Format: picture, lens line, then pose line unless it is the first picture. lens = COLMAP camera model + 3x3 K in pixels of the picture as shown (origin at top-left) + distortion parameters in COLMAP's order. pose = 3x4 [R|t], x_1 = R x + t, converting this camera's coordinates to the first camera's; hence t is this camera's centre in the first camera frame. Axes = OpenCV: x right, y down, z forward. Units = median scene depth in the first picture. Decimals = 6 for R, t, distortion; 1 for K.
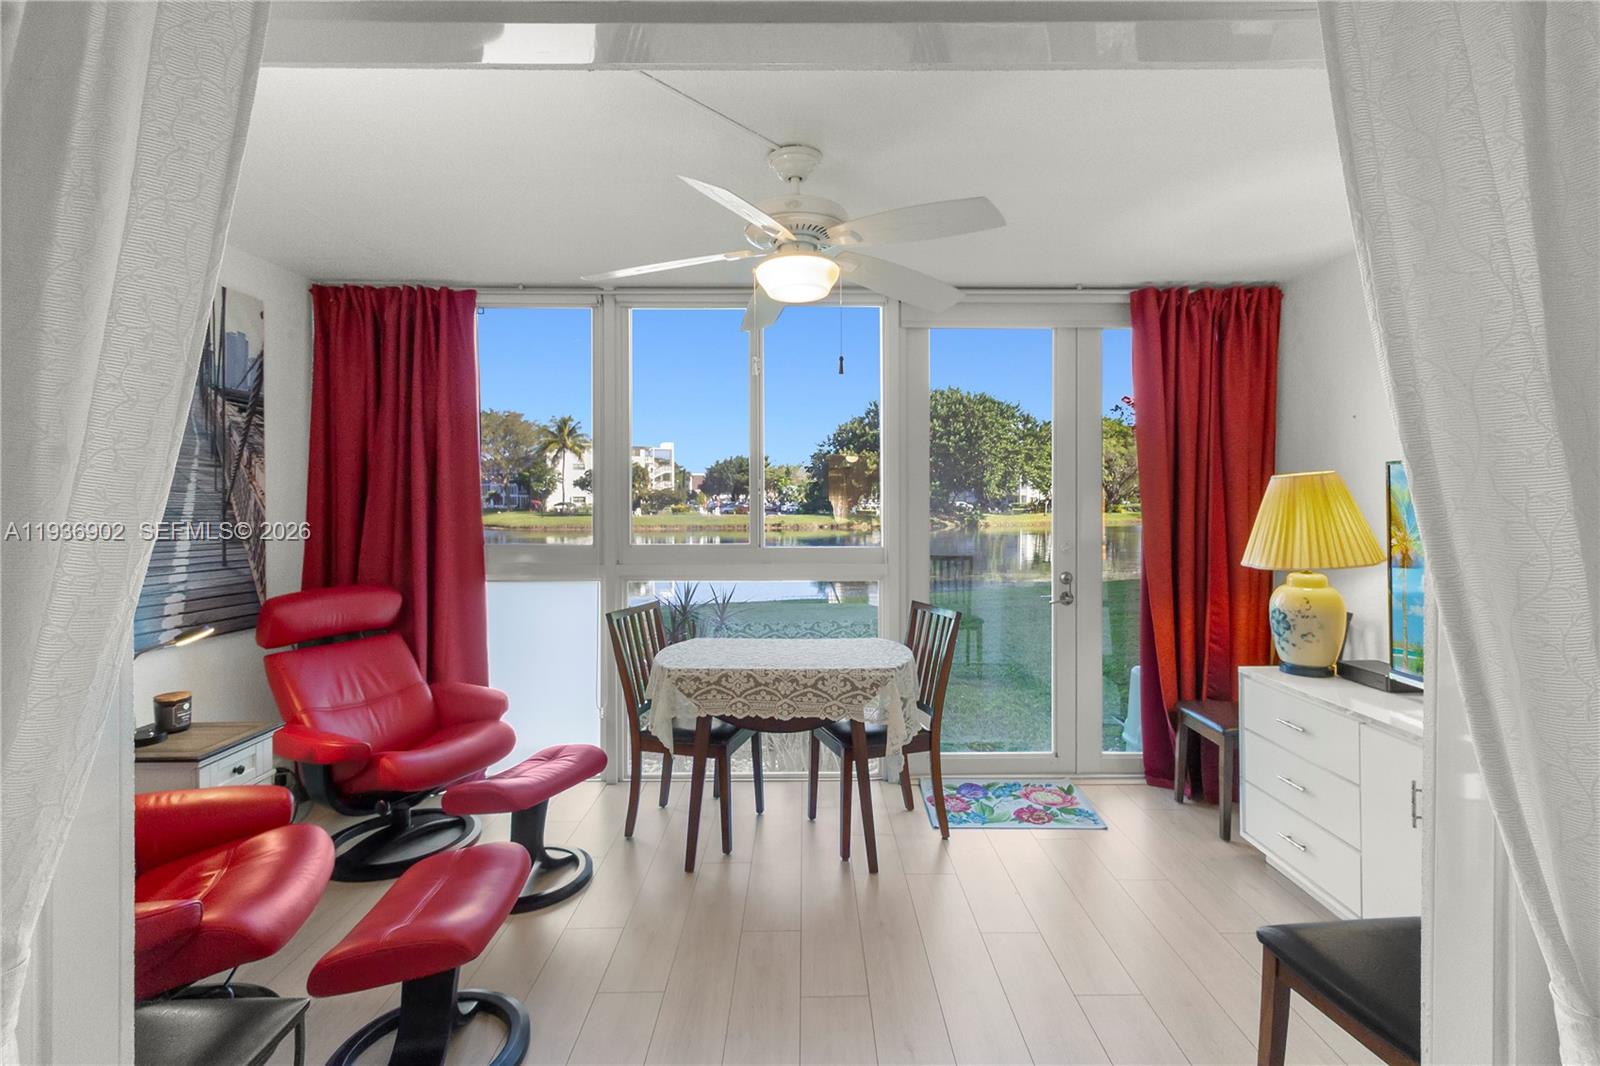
lens RADIAL K [[739.2, 0, 762.9], [0, 739.2, 507.4], [0, 0, 1]] dist [0.001599, 0.001068]
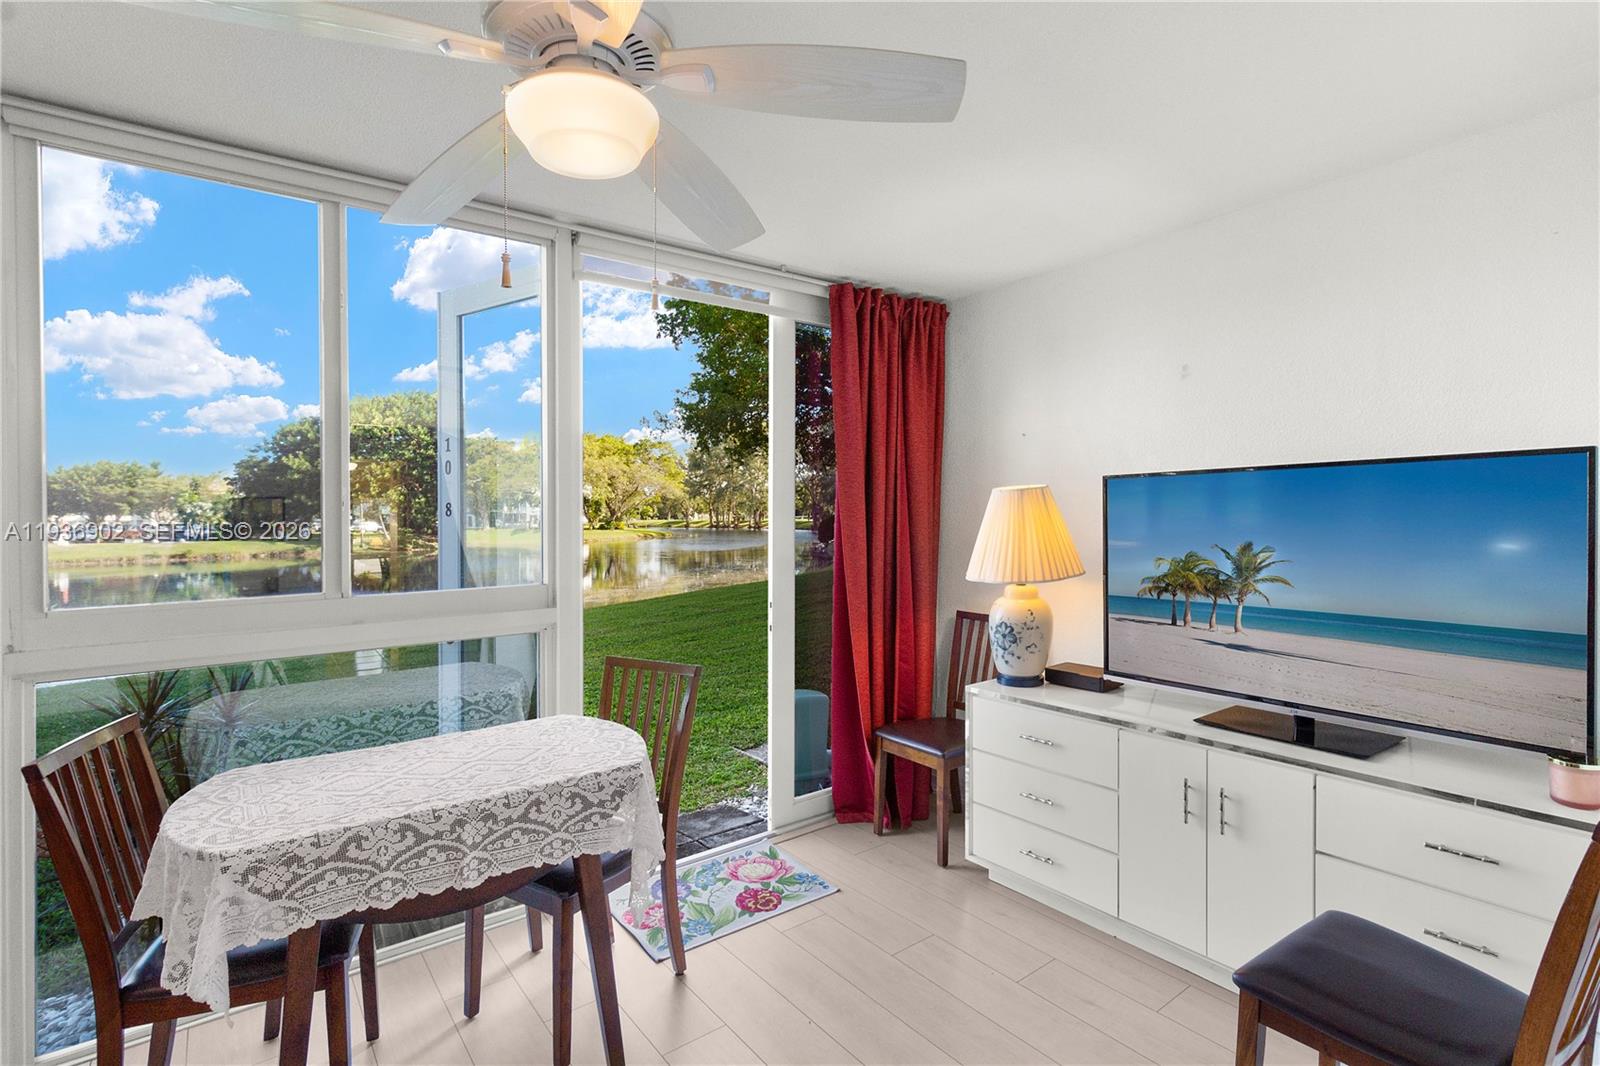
lens RADIAL K [[739.2, 0, 710.1], [0, 739.2, 522.2], [0, 0, 1]] dist [0.001599, 0.001068]
pose [[0.767418, -0.013667, 0.641002, -0.200693], [0.017362, 0.999849, 0.000532, -0.004331], [-0.640912, 0.010721, 0.767539, 0.409526]]
